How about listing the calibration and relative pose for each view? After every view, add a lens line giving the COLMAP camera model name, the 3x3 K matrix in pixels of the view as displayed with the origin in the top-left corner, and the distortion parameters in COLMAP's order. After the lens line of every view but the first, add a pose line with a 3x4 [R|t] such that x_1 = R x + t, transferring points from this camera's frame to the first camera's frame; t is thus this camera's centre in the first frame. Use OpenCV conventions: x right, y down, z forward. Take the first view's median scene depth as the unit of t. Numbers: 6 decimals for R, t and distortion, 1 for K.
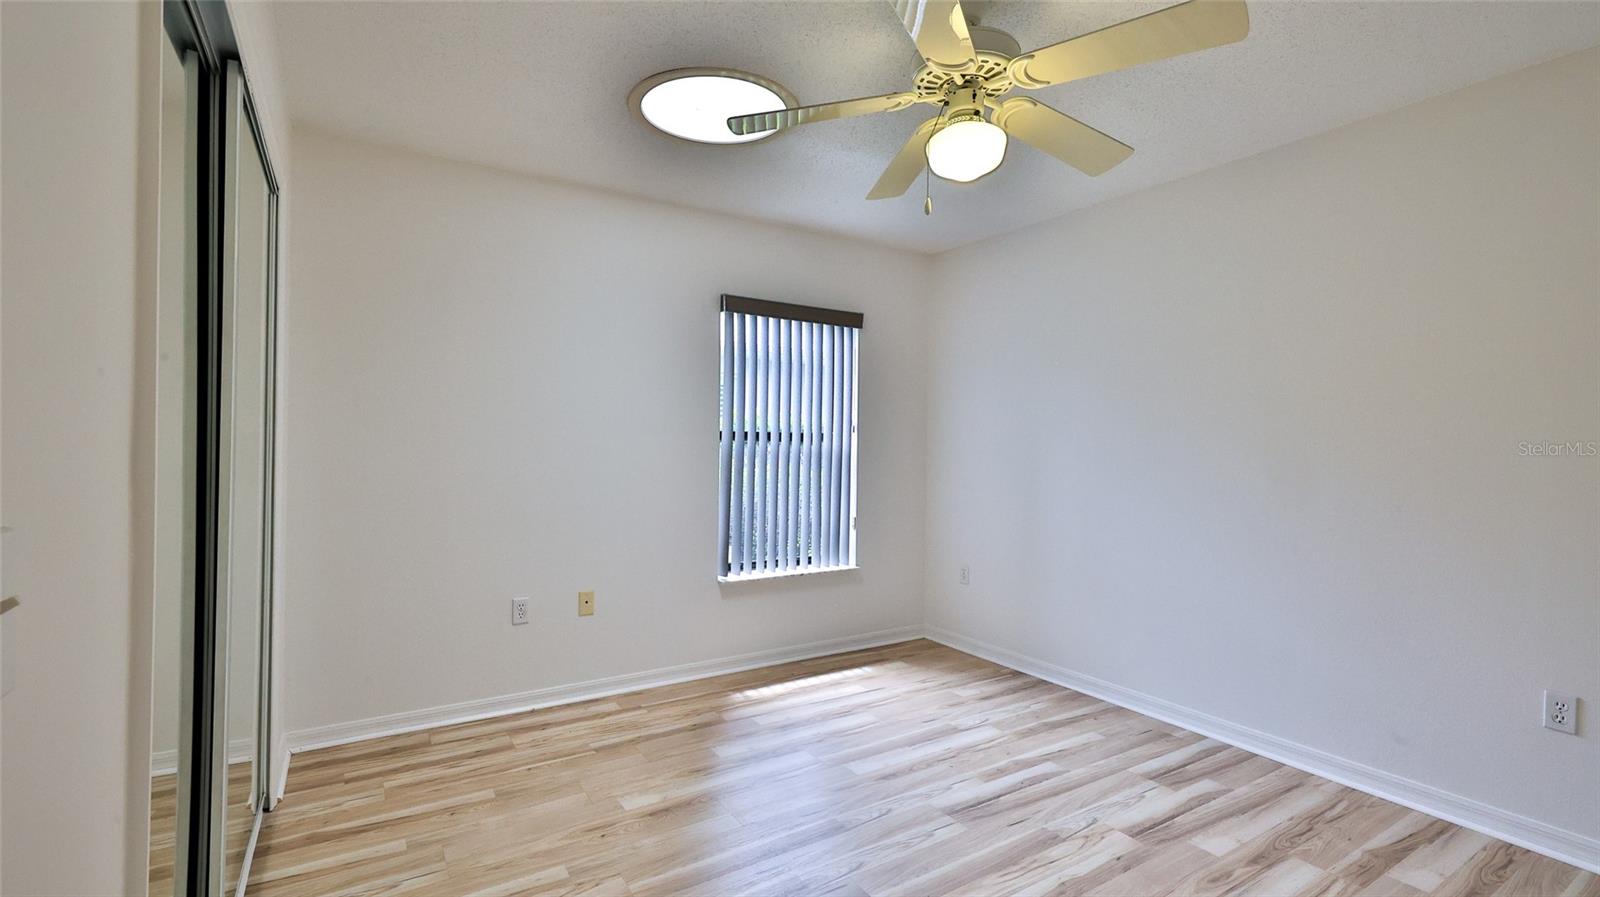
lens RADIAL K [[715.5, 0, 794.1], [0, 715.5, 443.7], [0, 0, 1]] dist [0.001273, 0.000546]
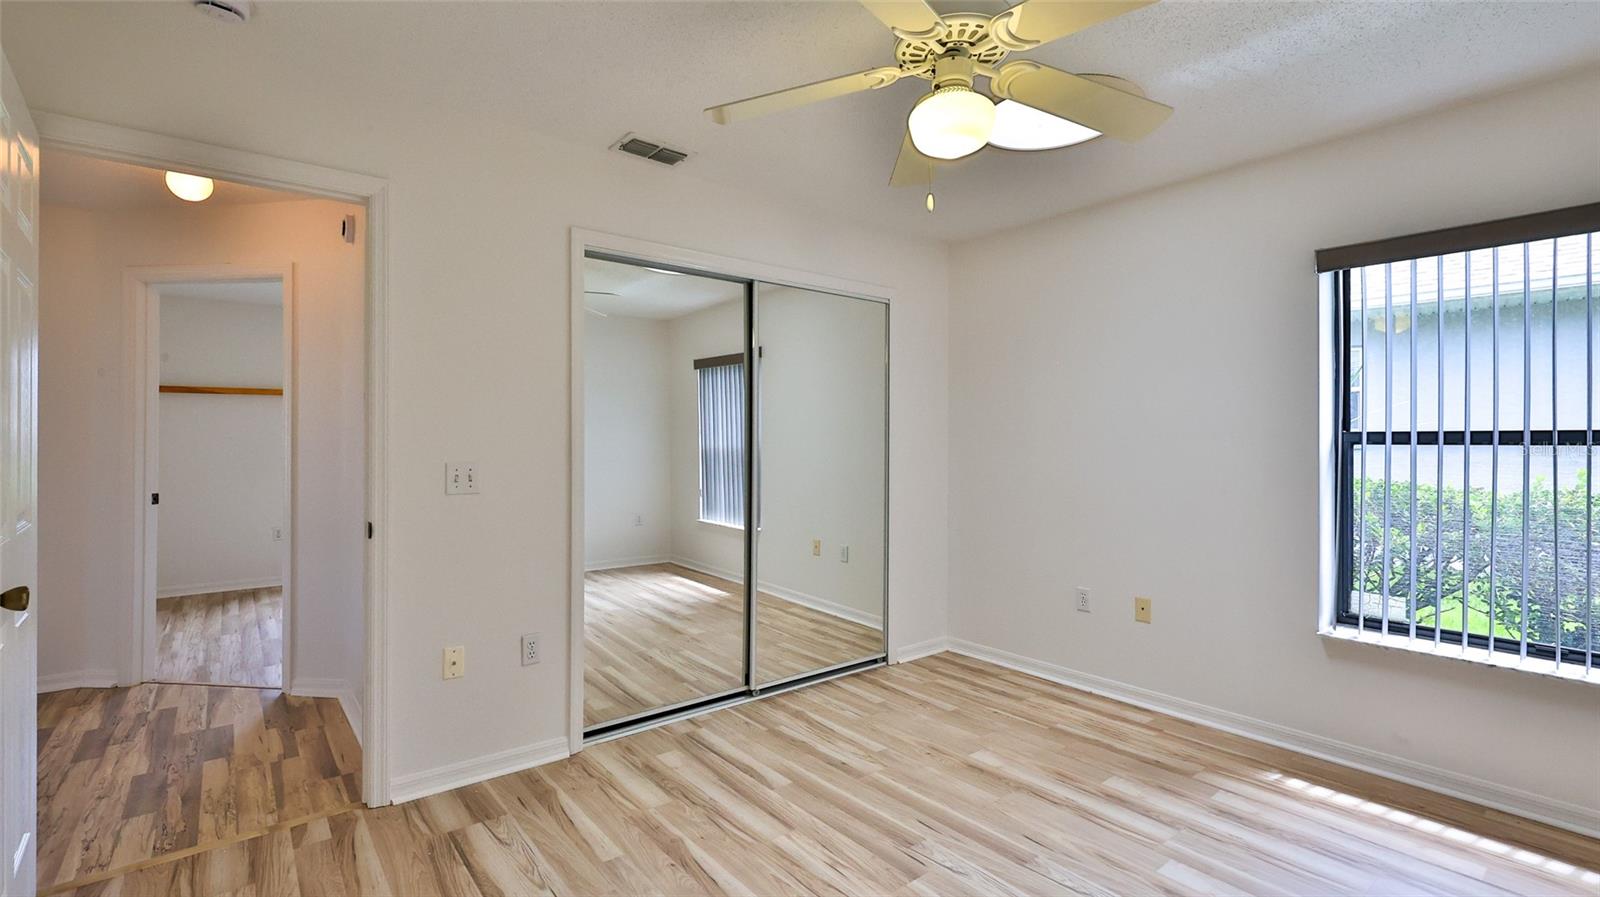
lens RADIAL K [[715.5, 0, 794.1], [0, 715.5, 443.7], [0, 0, 1]] dist [0.001273, 0.000546]
pose [[0.100432, -0.013967, -0.994846, 0.737703], [-0.004920, 0.999882, -0.014535, 0.010157], [0.994932, 0.006355, 0.100351, 0.468936]]
